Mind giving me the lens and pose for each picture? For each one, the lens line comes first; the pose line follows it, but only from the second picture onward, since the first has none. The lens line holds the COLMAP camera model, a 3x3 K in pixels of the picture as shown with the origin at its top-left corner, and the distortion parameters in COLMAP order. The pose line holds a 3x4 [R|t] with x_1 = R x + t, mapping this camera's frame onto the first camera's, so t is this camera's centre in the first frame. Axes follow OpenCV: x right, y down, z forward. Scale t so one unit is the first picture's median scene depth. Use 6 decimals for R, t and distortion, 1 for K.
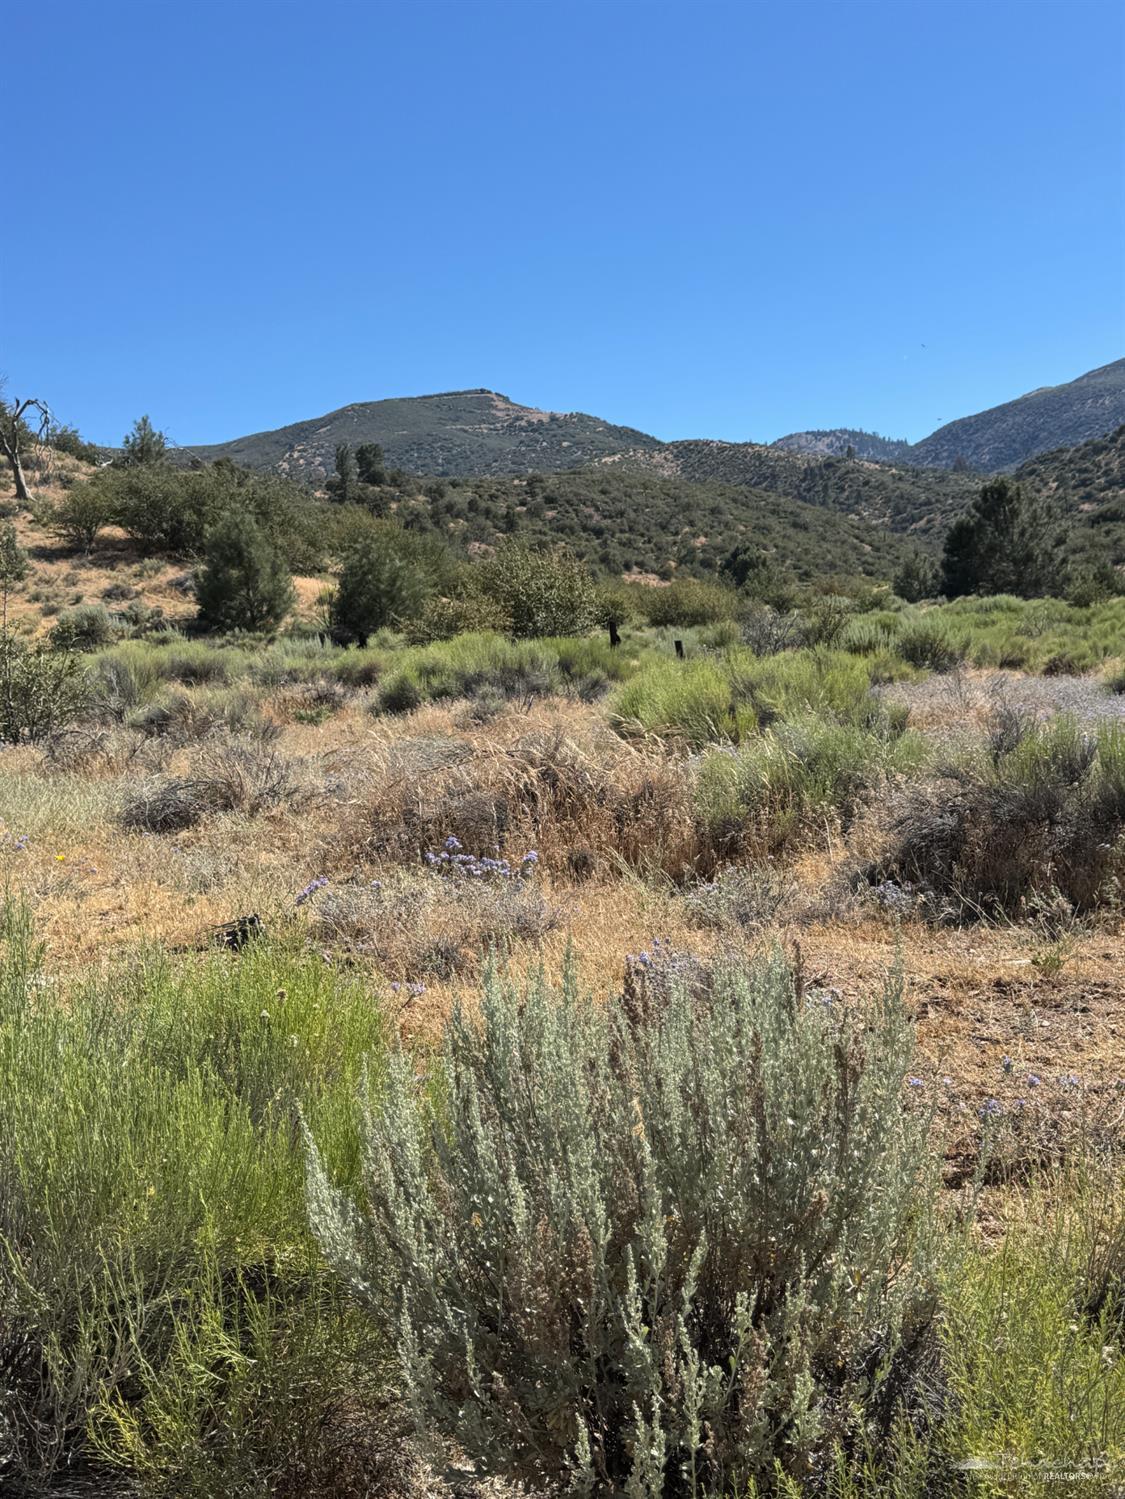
lens RADIAL K [[1608.3, 0, 561.2], [0, 1608.3, 750.3], [0, 0, 1]] dist [0.015213, 0.000000]
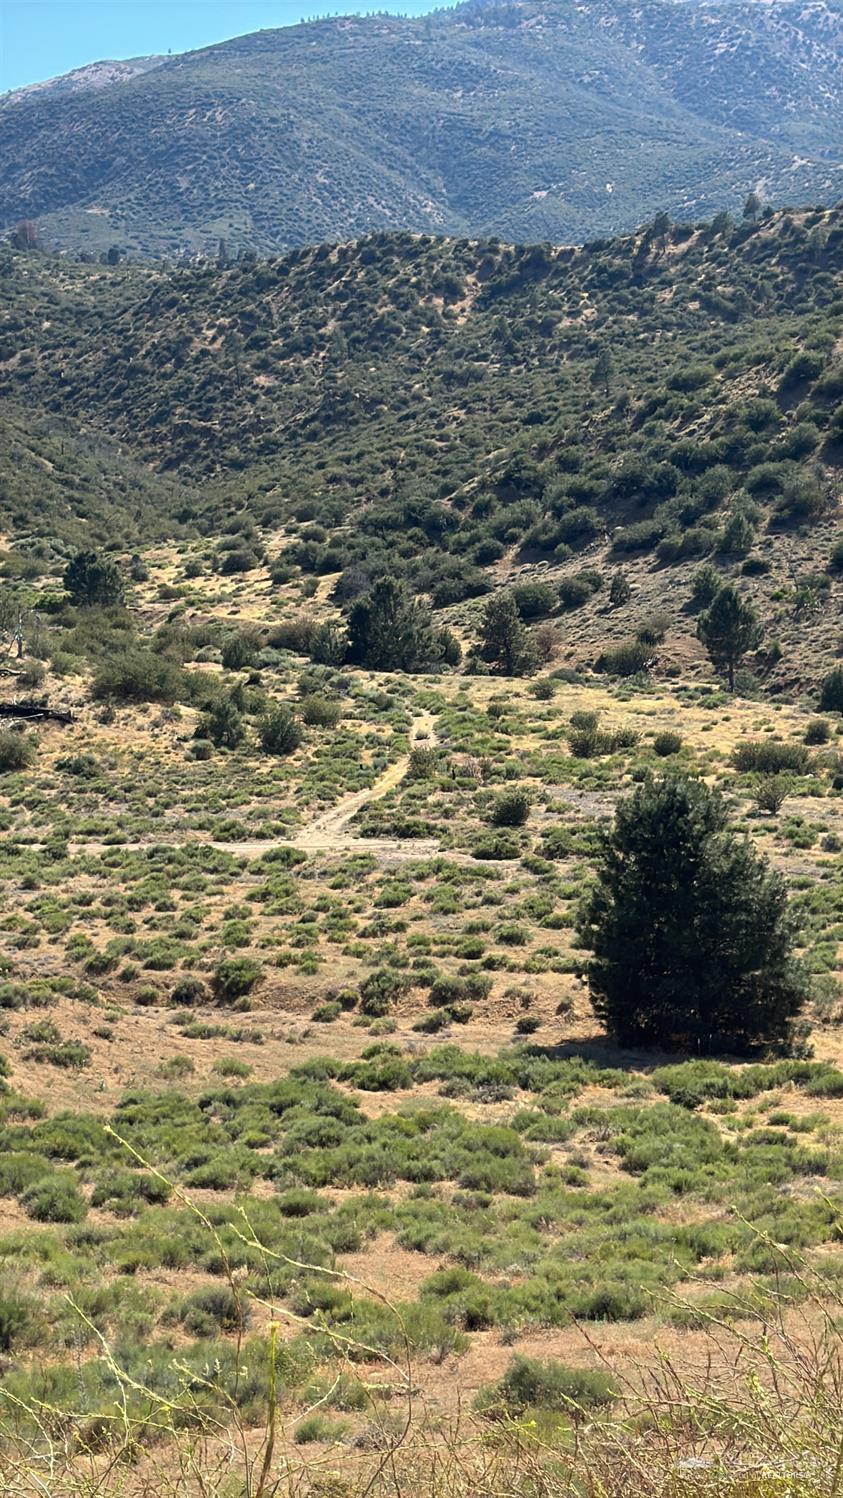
lens RADIAL K [[3252.9, 0, 421.5], [0, 3252.9, 749.3], [0, 0, 1]] dist [0.022851, 0.000000]
pose [[0.914929, 0.004656, 0.403588, -0.202575], [-0.017270, 0.999469, 0.027621, -0.020957], [-0.403246, -0.032241, 0.914524, -0.393046]]
